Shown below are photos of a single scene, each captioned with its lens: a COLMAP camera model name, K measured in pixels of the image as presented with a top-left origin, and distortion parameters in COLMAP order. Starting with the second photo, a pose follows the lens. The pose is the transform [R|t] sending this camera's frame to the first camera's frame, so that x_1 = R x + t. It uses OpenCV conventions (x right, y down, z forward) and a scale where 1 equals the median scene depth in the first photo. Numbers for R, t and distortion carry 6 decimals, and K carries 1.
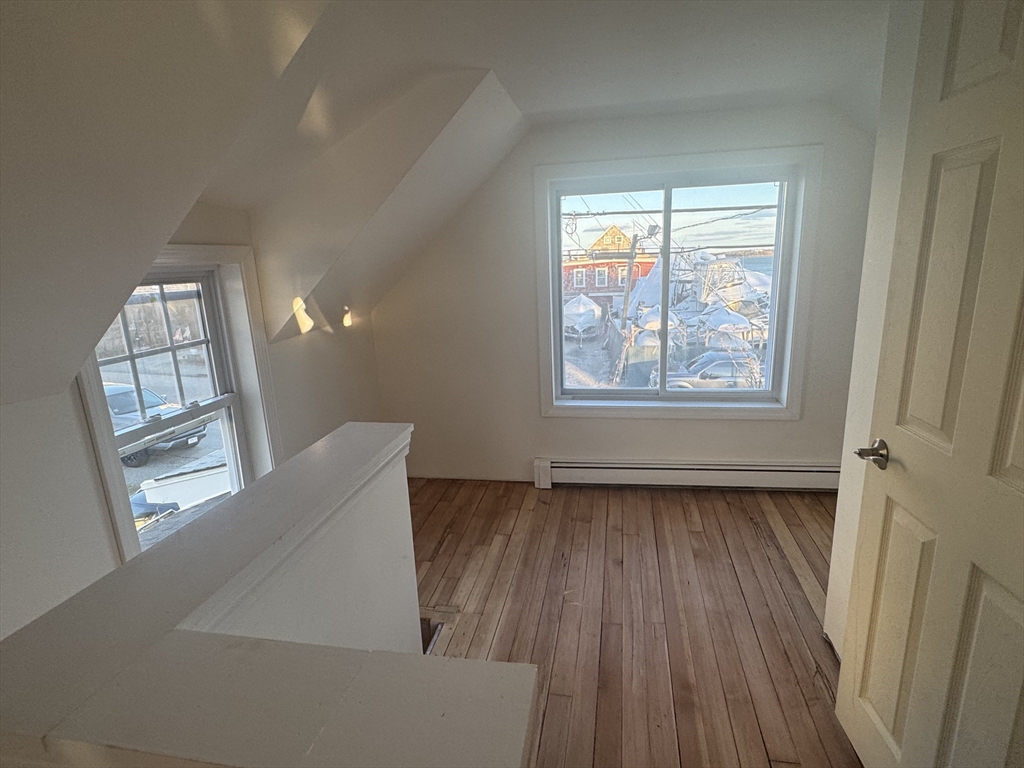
lens RADIAL K [[526.7, 0, 508.4], [0, 526.7, 384.8], [0, 0, 1]] dist [-0.002321, -0.000040]
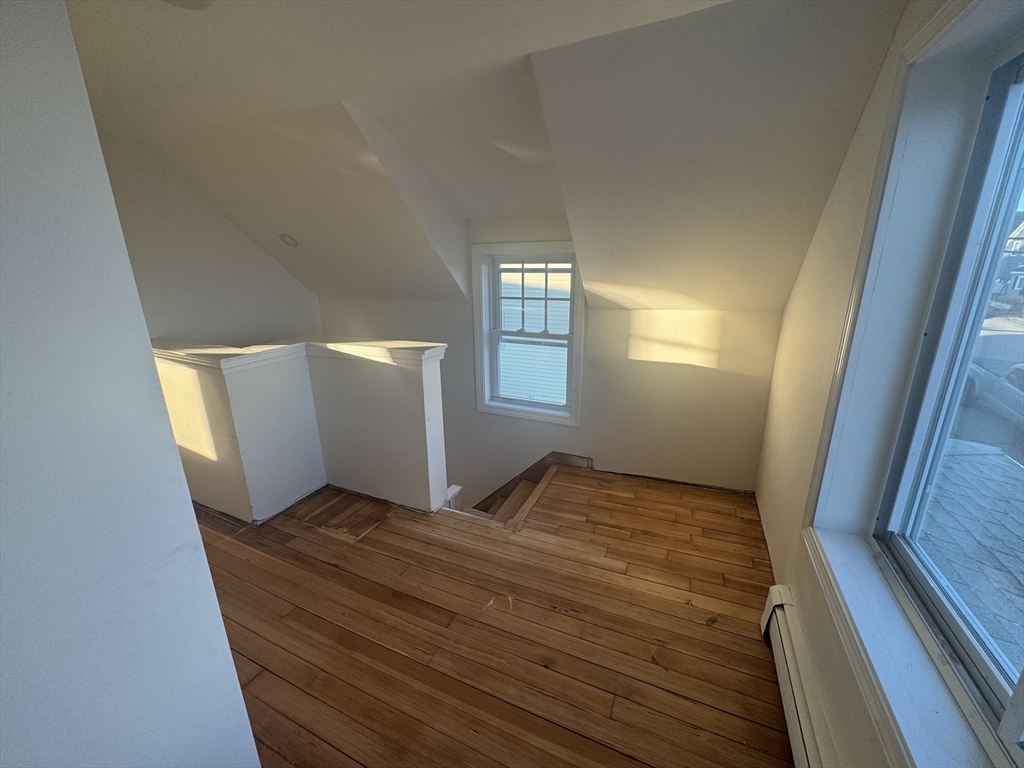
lens RADIAL K [[410.4, 0, 507.3], [0, 410.4, 382.7], [0, 0, 1]] dist [-0.002245, -0.000722]
pose [[-0.243028, 0.308374, -0.919697, 0.763671], [-0.200960, 0.911547, 0.358744, -0.273356], [0.948974, 0.272007, -0.159561, 1.111877]]
